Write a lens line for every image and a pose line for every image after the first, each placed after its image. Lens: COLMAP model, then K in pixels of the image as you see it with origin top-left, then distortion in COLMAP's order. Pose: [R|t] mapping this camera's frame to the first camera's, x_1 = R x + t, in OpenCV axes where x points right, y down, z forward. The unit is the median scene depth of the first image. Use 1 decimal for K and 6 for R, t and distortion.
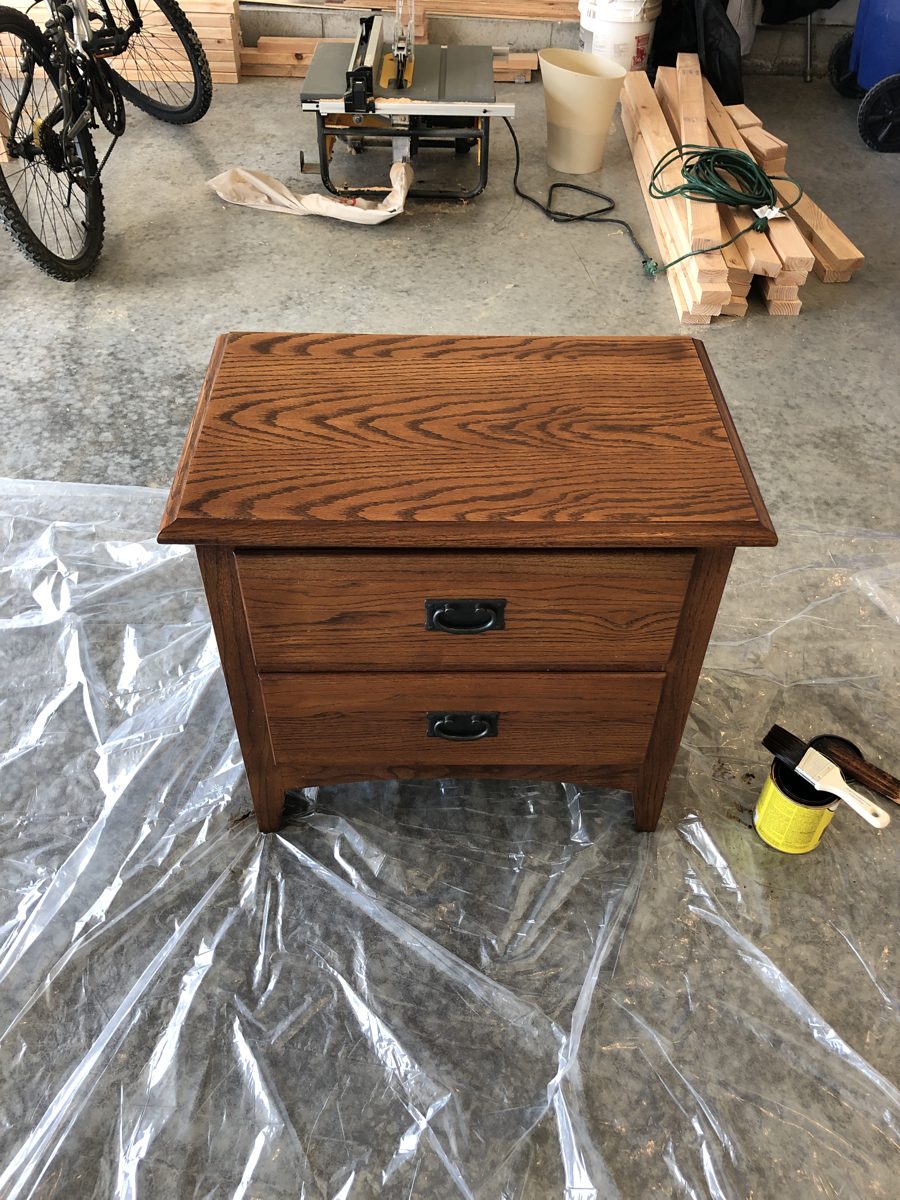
lens RADIAL K [[925.5, 0, 450.0], [0, 925.5, 600.0], [0, 0, 1]] dist [0.001647, 0.000532]
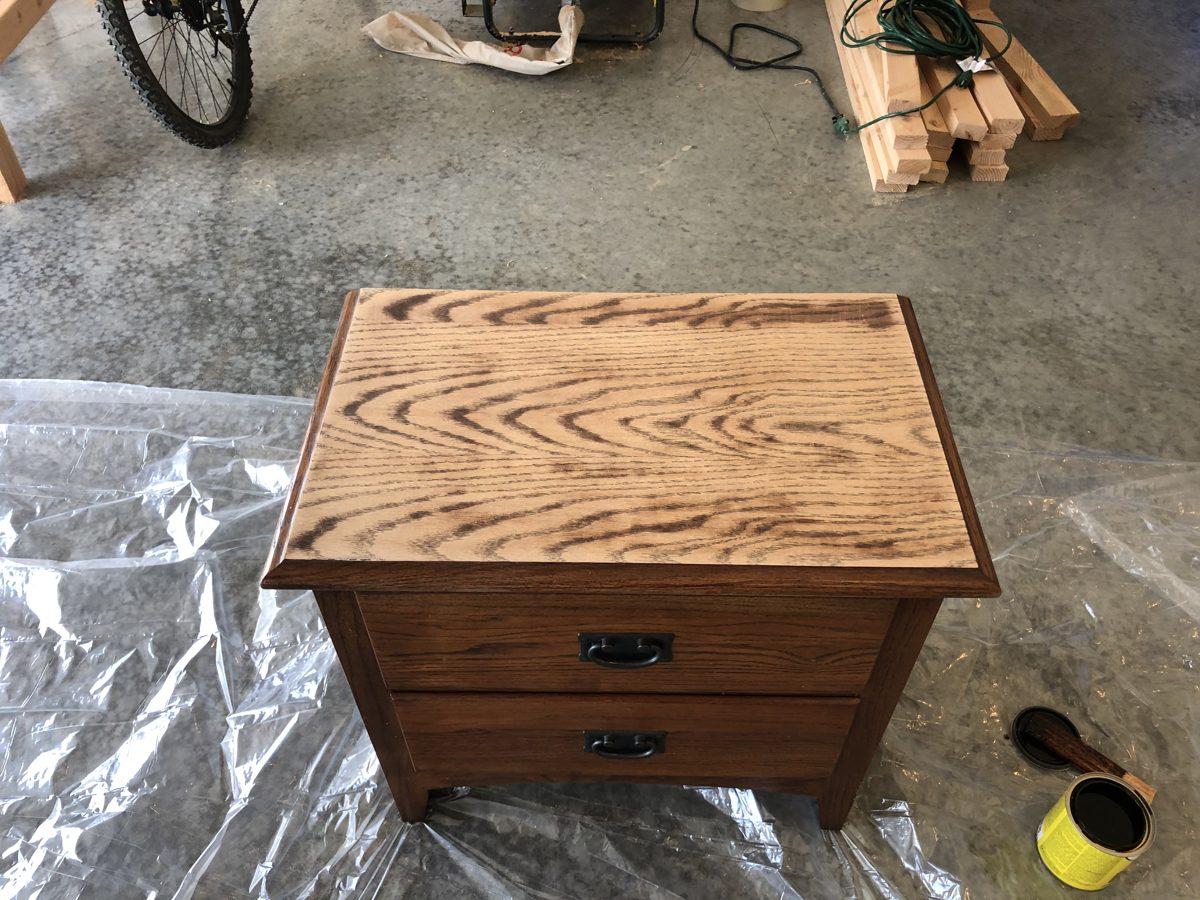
lens RADIAL K [[924.5, 0, 600.0], [0, 924.5, 450.0], [0, 0, 1]] dist [0.012512, -0.011239]
pose [[0.999522, 0.002829, -0.030771, 0.008686], [-0.001273, 0.998724, 0.050477, -0.103199], [0.030875, -0.050414, 0.998251, 0.074973]]
